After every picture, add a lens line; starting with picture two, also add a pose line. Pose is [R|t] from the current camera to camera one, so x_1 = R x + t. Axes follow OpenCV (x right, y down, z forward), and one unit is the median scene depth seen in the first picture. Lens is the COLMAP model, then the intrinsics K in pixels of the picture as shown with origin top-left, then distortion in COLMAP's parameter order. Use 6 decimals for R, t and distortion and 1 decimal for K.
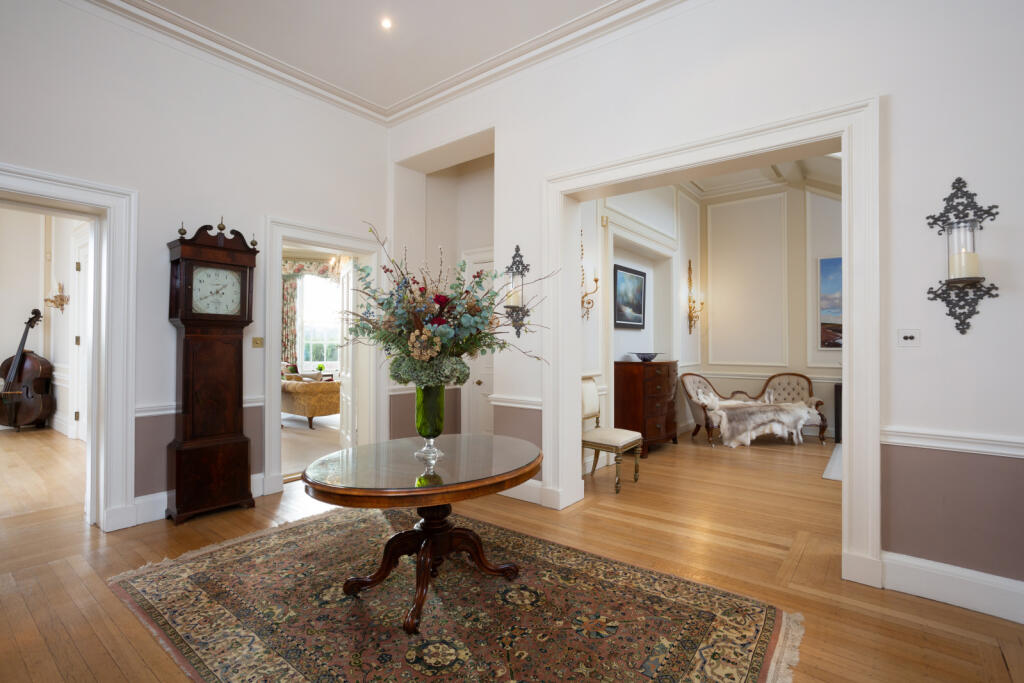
lens RADIAL K [[486.0, 0, 512.5], [0, 486.0, 339.6], [0, 0, 1]] dist [0.001027, 0.001271]
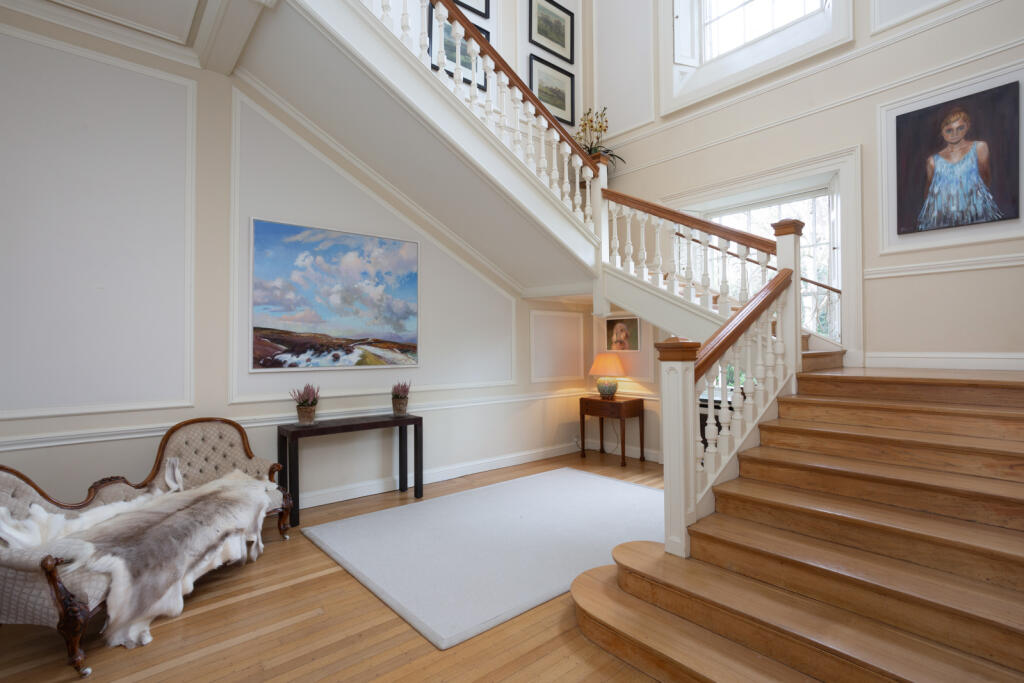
lens RADIAL K [[486.0, 0, 514.4], [0, 486.0, 344.2], [0, 0, 1]] dist [0.001027, 0.001271]
pose [[0.205372, 0.005421, 0.978669, 0.132653], [-0.001876, 0.999985, -0.005146, -0.012010], [-0.978682, -0.000779, 0.205379, 0.622882]]
